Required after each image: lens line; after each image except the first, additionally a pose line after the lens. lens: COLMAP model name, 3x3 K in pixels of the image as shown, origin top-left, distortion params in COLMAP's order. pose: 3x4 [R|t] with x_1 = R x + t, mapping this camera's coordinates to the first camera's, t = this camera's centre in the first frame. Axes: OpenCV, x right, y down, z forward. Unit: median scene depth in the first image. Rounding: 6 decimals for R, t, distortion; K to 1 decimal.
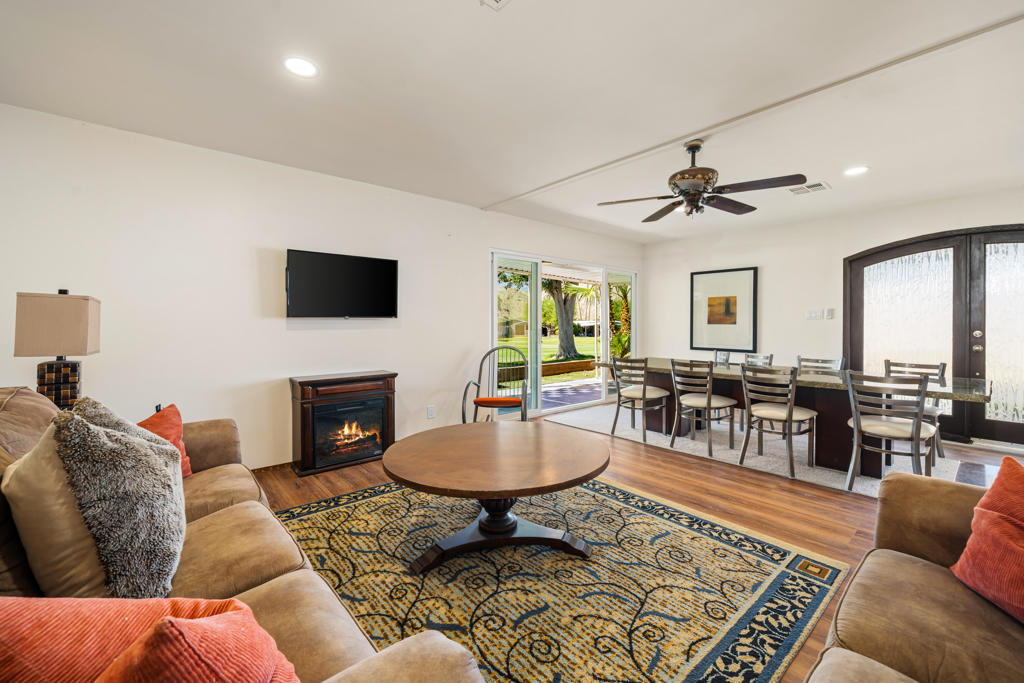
lens RADIAL K [[411.4, 0, 512.0], [0, 411.4, 341.5], [0, 0, 1]] dist [-0.000168, -0.000015]
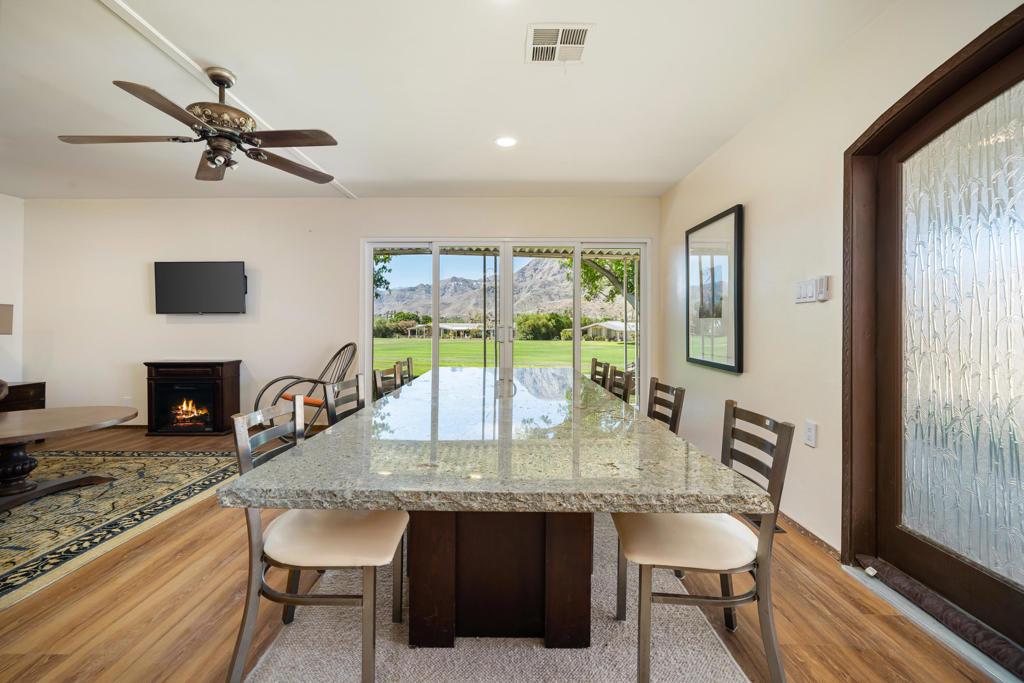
lens RADIAL K [[444.6, 0, 508.5], [0, 444.6, 327.3], [0, 0, 1]] dist [-0.001661, -0.000232]
pose [[0.761341, -0.001438, -0.648350, 1.146018], [-0.032079, 0.998689, -0.039885, 0.006122], [0.647558, 0.051165, 0.760297, 0.608933]]
